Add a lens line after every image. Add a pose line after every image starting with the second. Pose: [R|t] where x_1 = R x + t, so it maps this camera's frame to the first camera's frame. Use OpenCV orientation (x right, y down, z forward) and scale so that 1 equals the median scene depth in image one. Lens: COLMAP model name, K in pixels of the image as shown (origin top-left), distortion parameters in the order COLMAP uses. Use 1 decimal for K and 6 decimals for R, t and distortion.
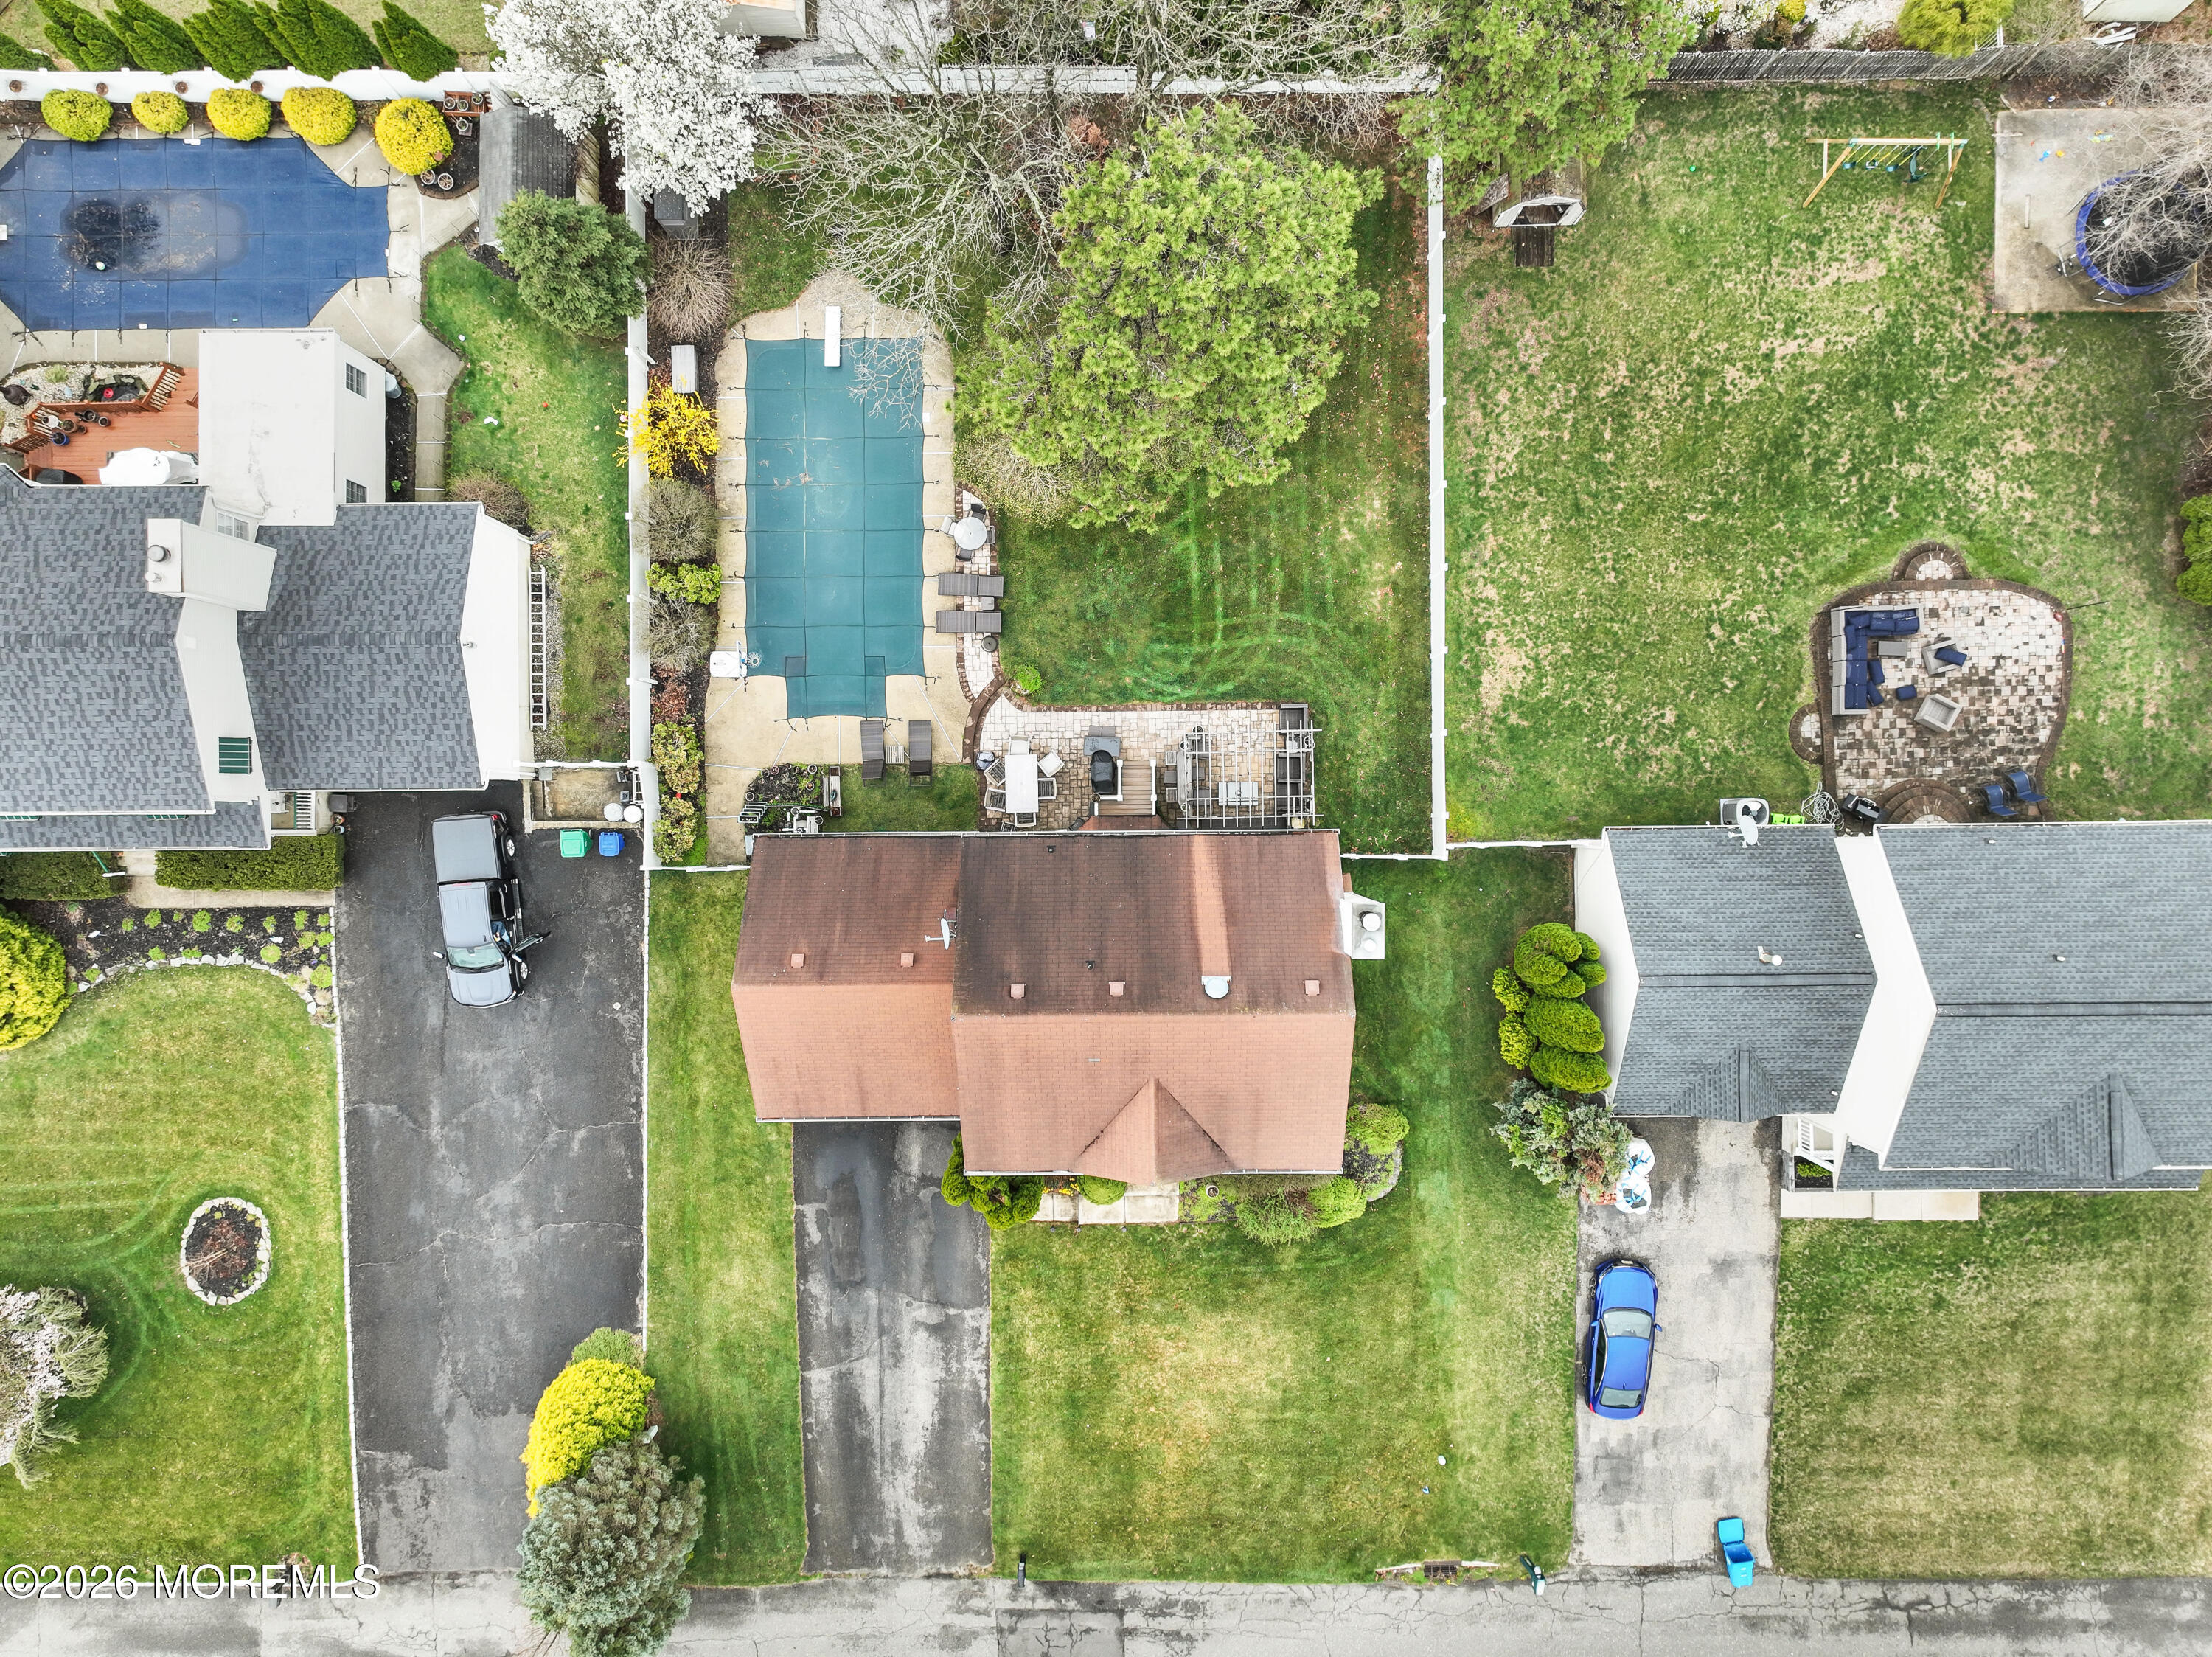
lens RADIAL K [[1555.5, 0, 1106.0], [0, 1555.5, 828.5], [0, 0, 1]] dist [0.001306, 0.001486]
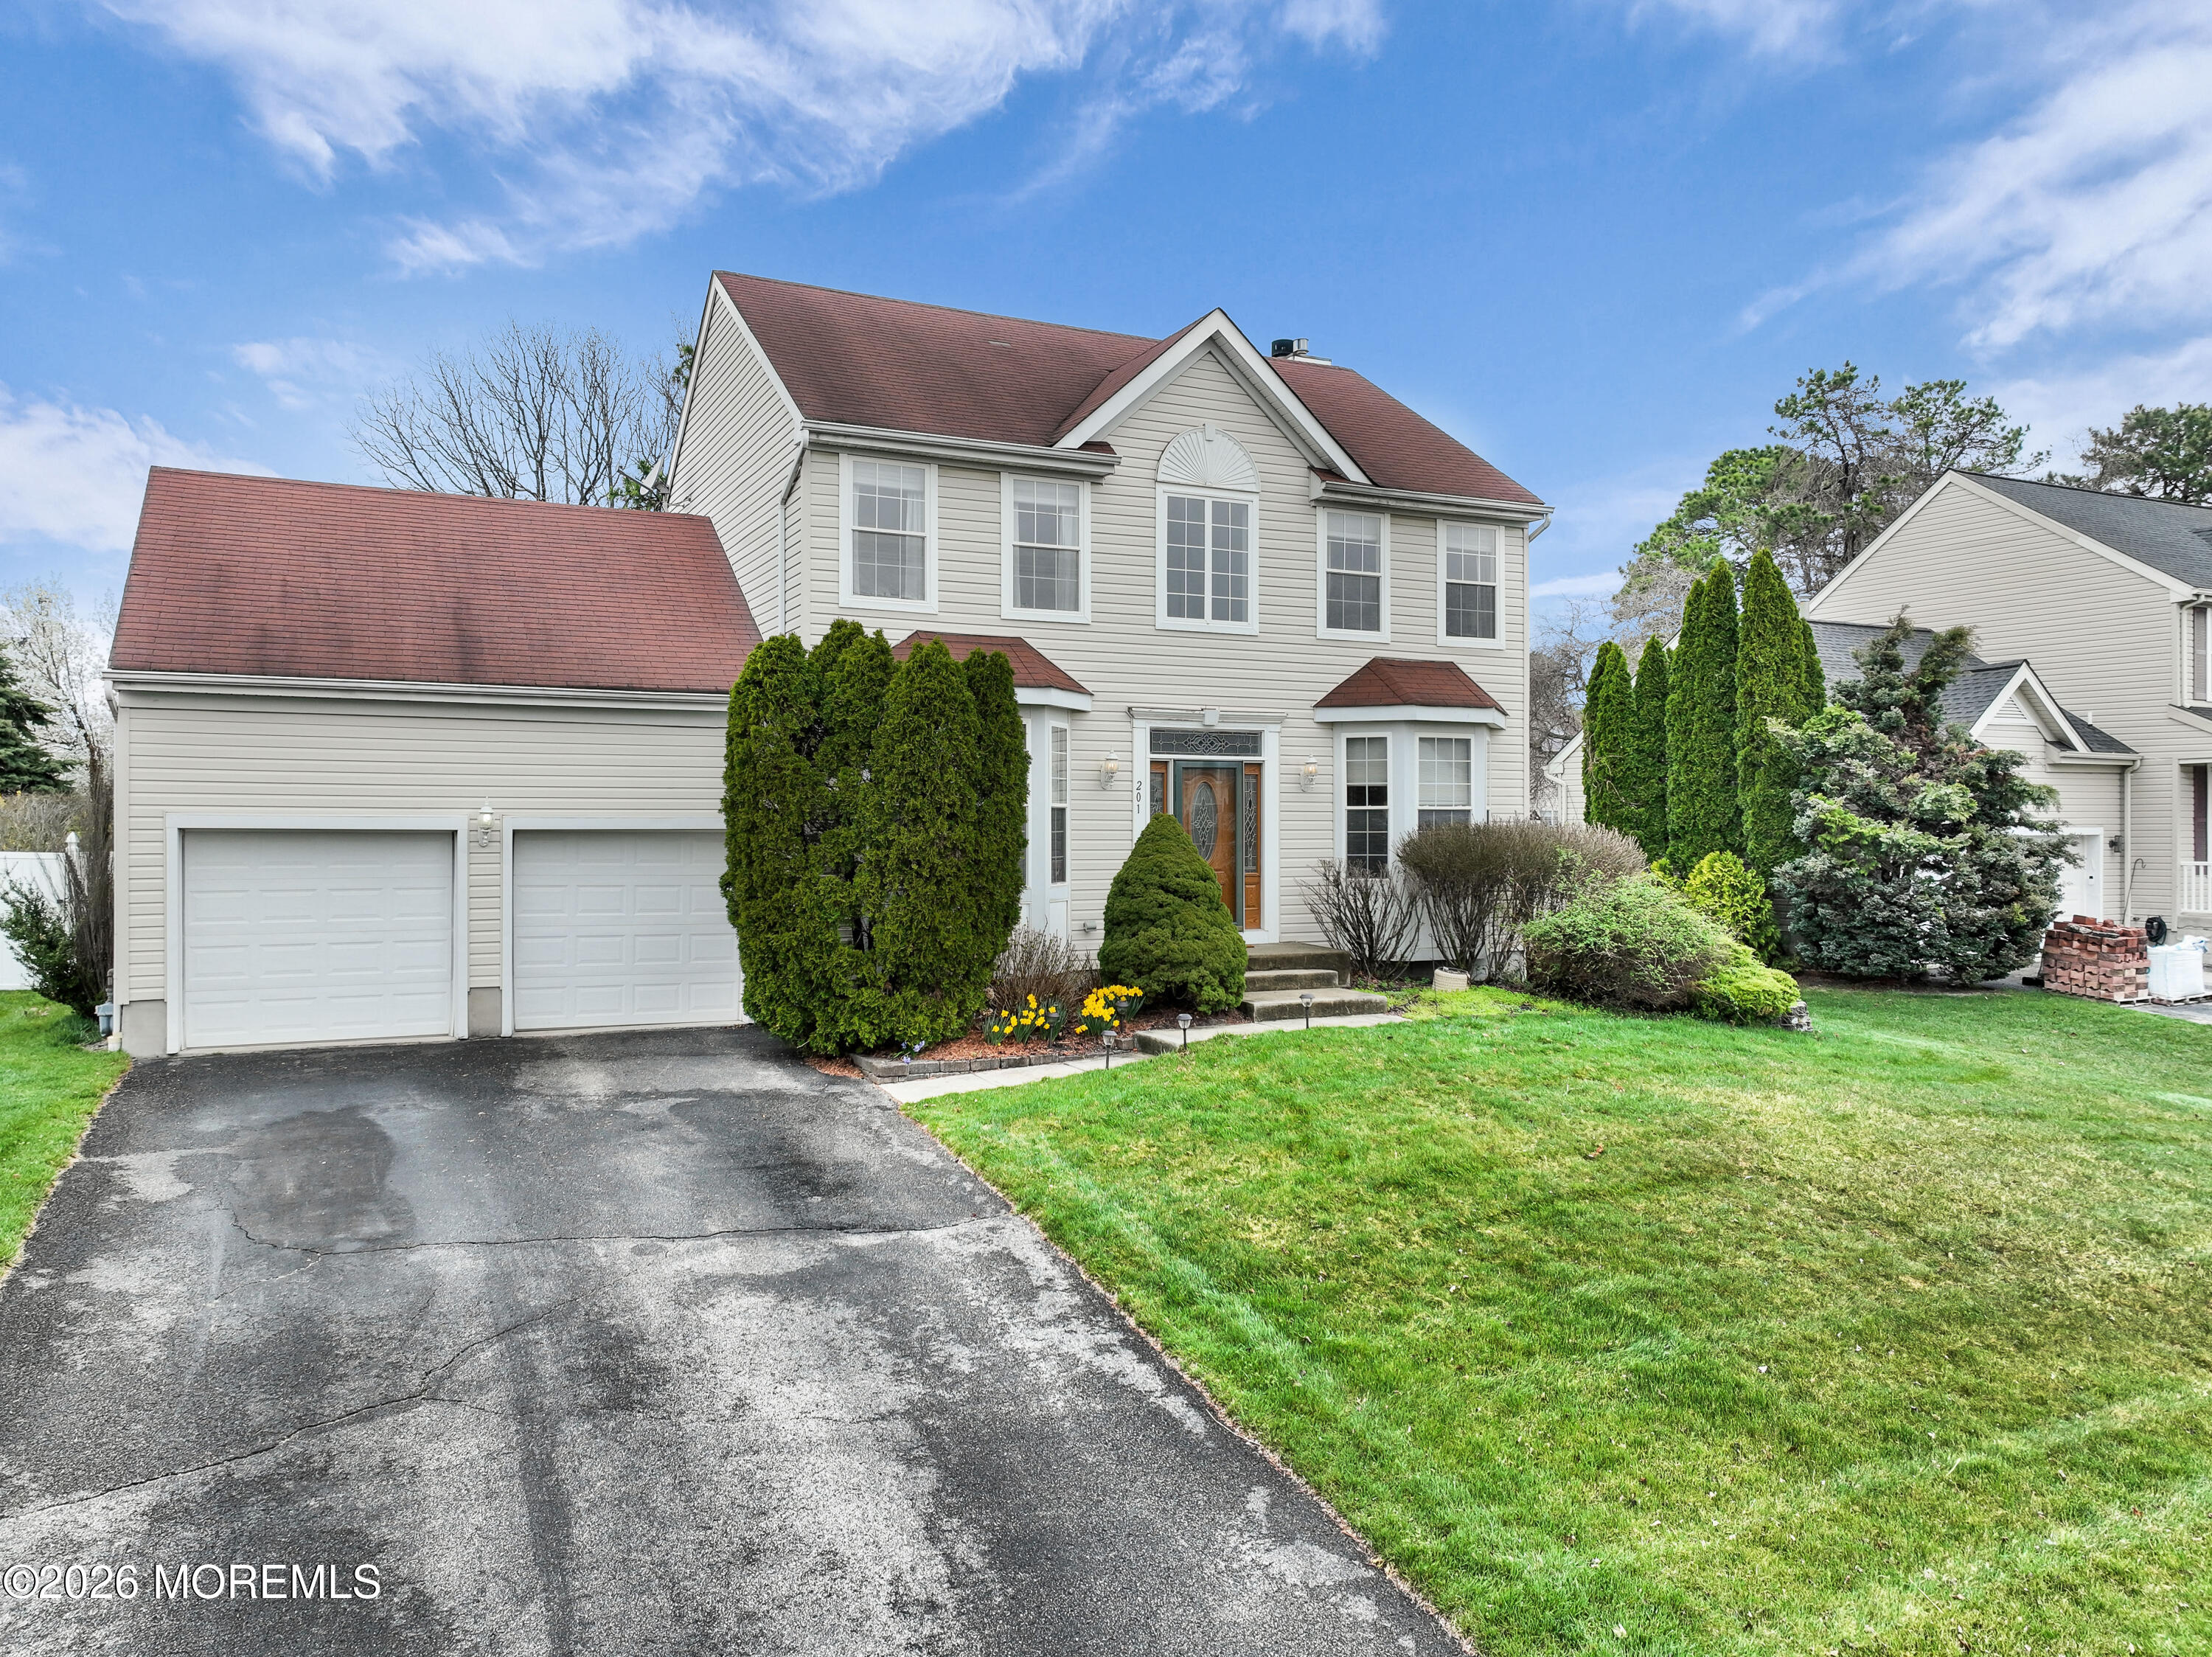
lens RADIAL K [[1569.7, 0, 1110.4], [0, 1569.7, 819.2], [0, 0, 1]] dist [0.003663, 0.011377]
pose [[0.900561, 0.017337, 0.434384, -0.161077], [0.434567, -0.008559, -0.900599, 0.515232], [-0.011895, 0.999813, -0.015242, 0.935531]]
